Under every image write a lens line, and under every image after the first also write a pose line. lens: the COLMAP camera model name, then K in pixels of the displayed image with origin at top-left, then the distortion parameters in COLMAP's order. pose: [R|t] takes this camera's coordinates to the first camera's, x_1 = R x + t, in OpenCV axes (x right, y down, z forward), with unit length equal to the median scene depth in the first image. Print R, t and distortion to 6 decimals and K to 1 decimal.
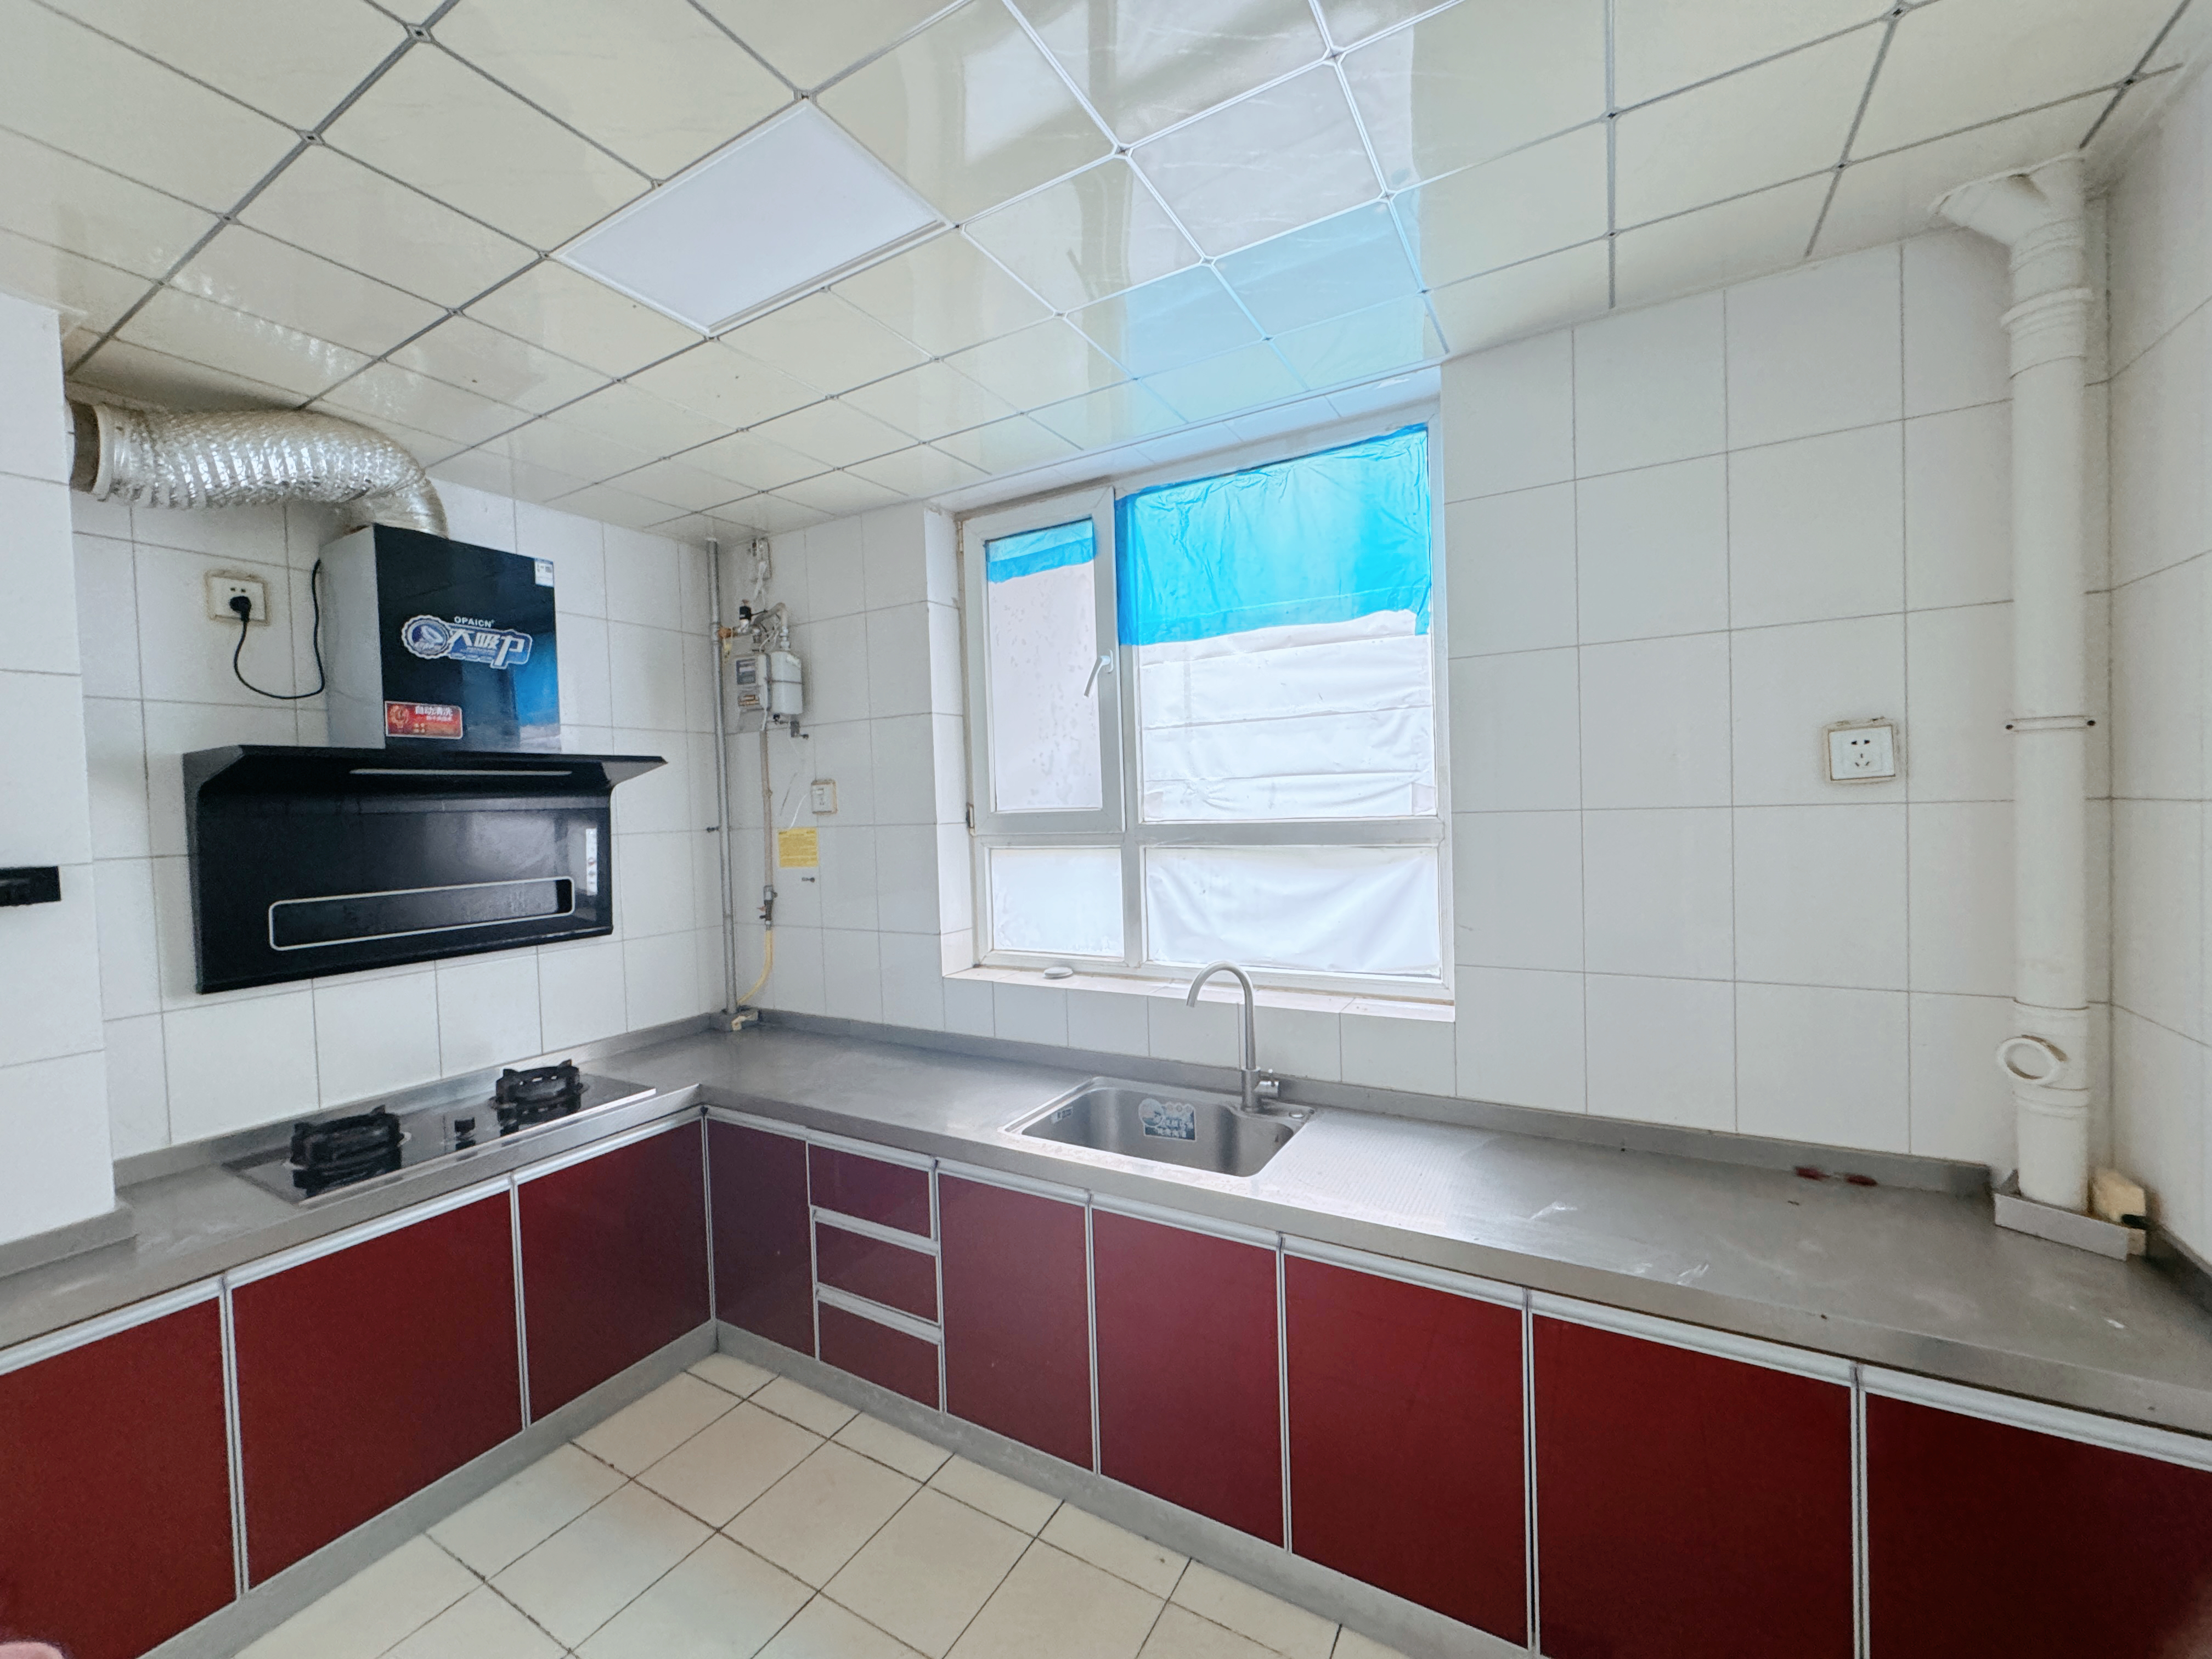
lens RADIAL K [[895.8, 0, 1105.1], [0, 895.8, 828.2], [0, 0, 1]] dist [-0.002622, 0.000740]
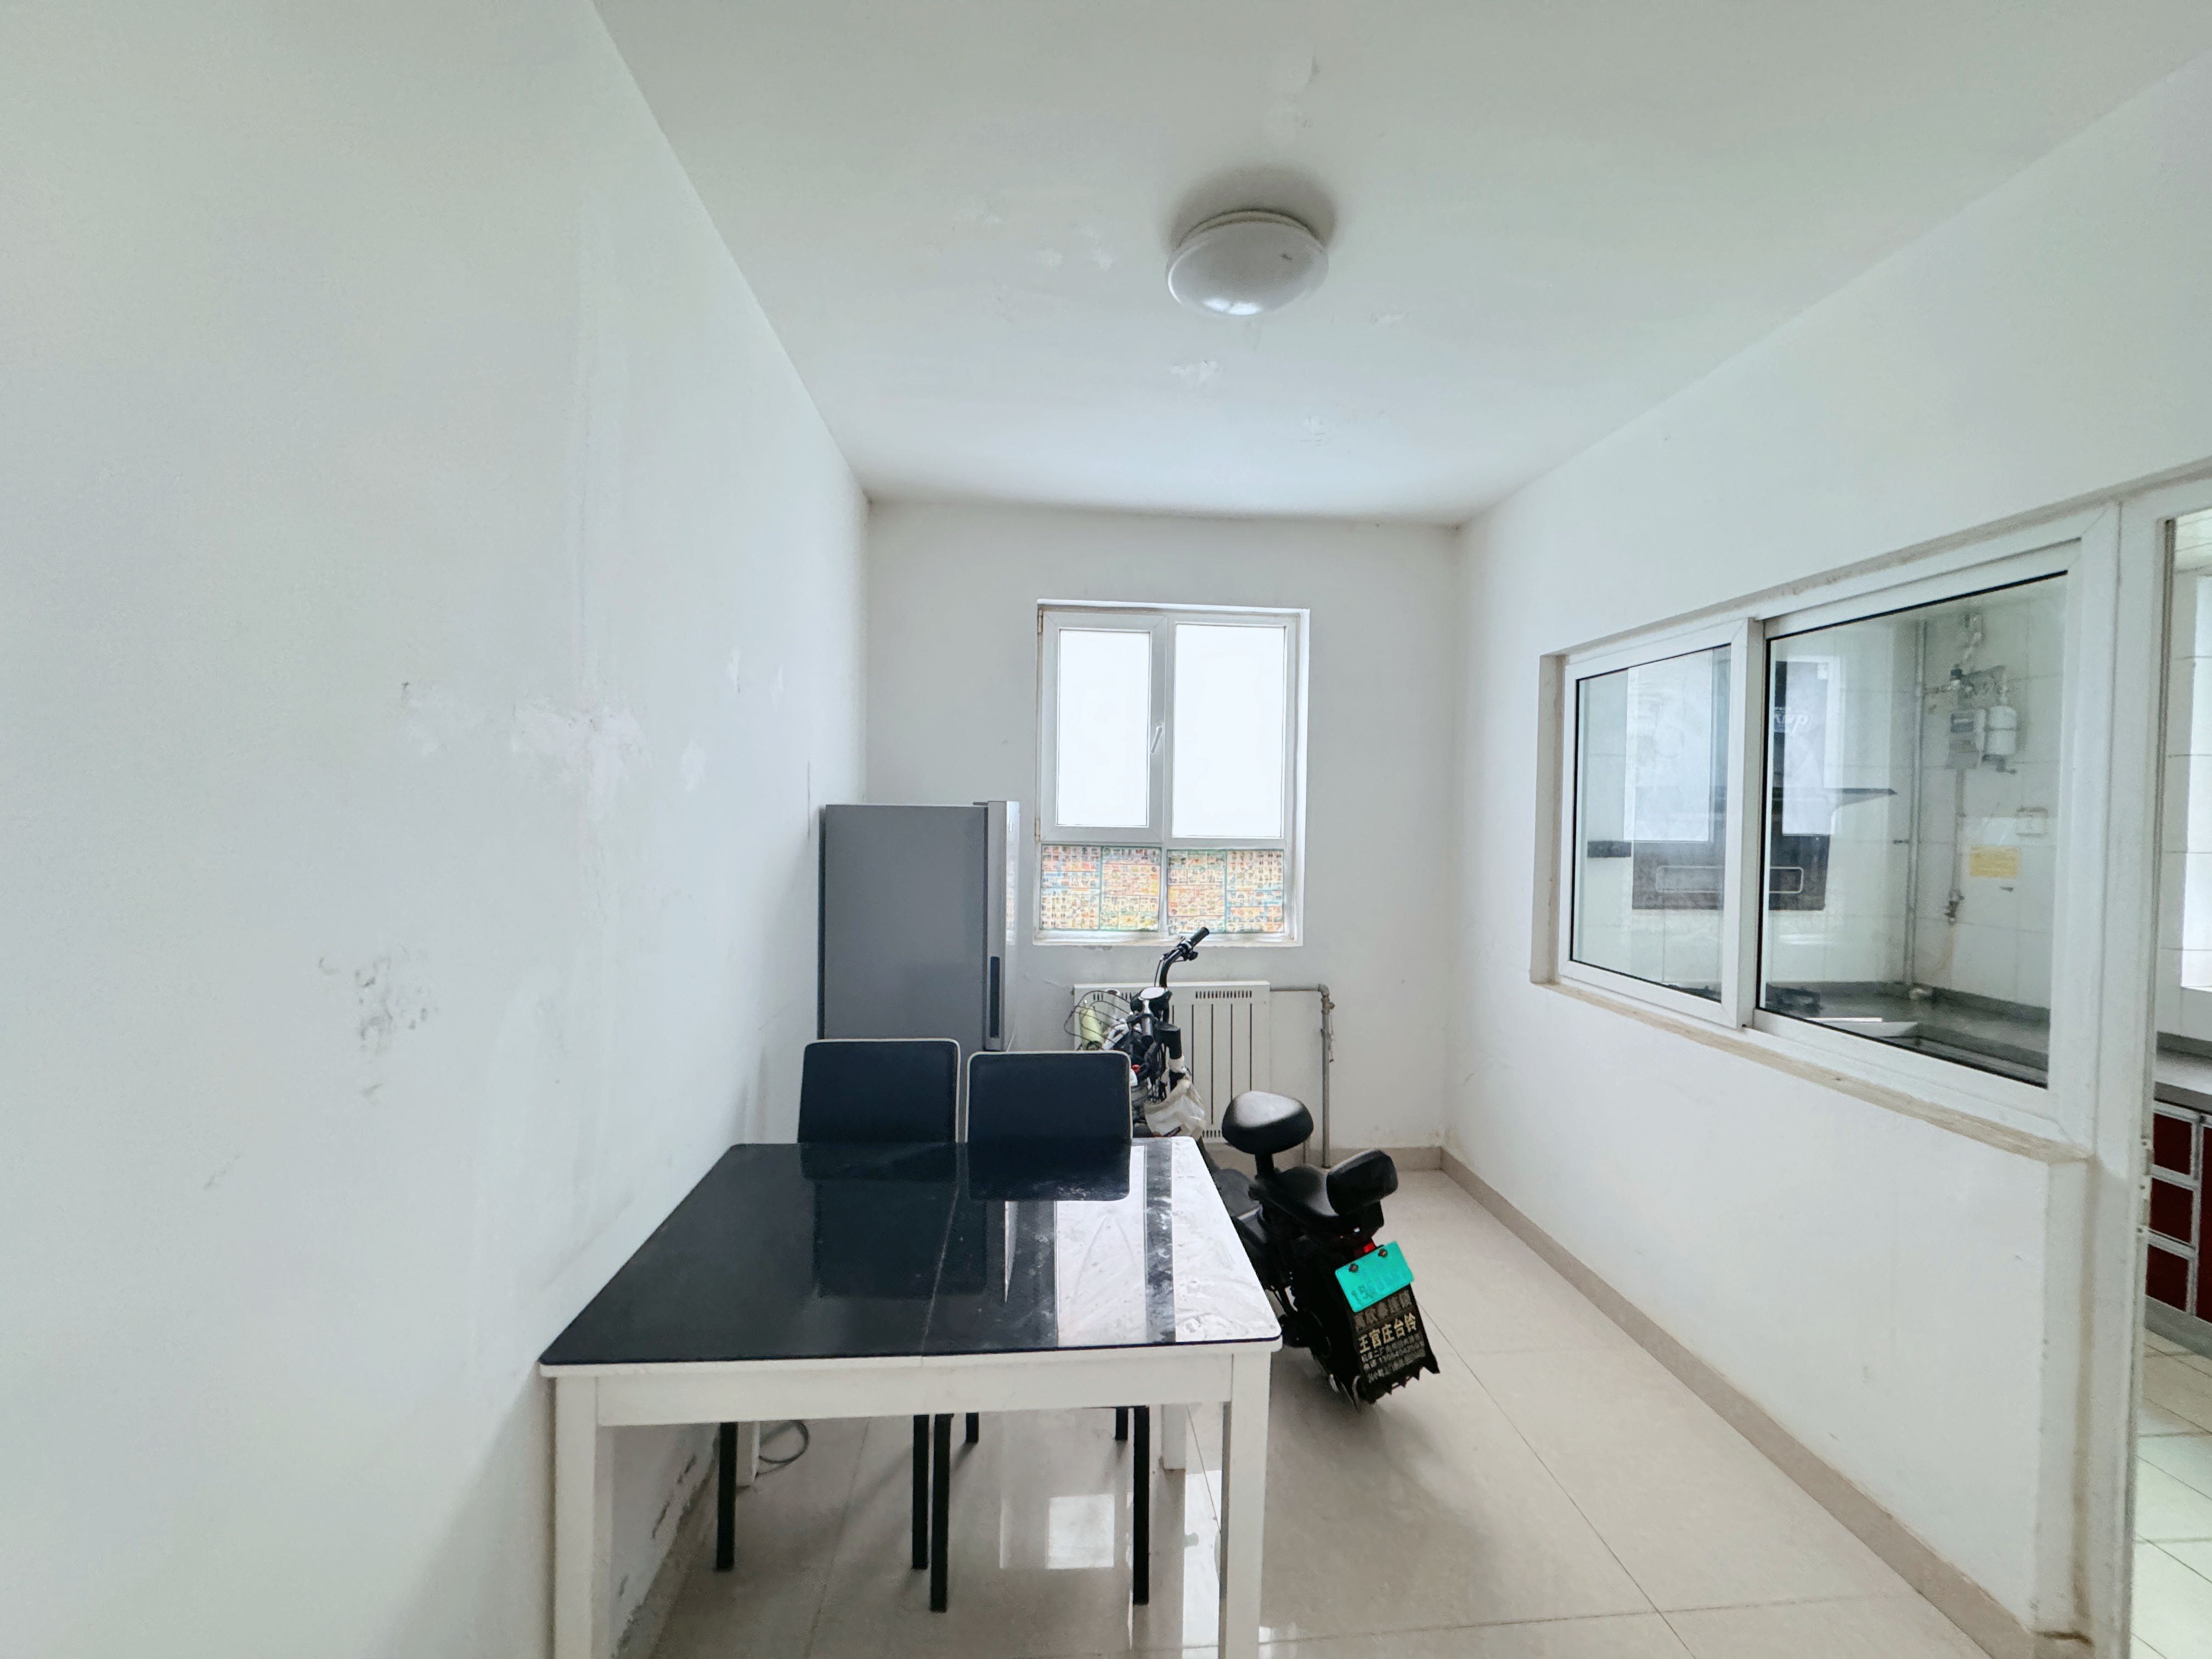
lens RADIAL K [[895.8, 0, 1091.6], [0, 895.8, 824.3], [0, 0, 1]] dist [-0.002622, 0.000740]
pose [[0.571330, 0.057729, -0.818688, -0.069670], [-0.055118, 0.997970, 0.031906, -0.000725], [0.818868, 0.026895, 0.573352, -0.990323]]
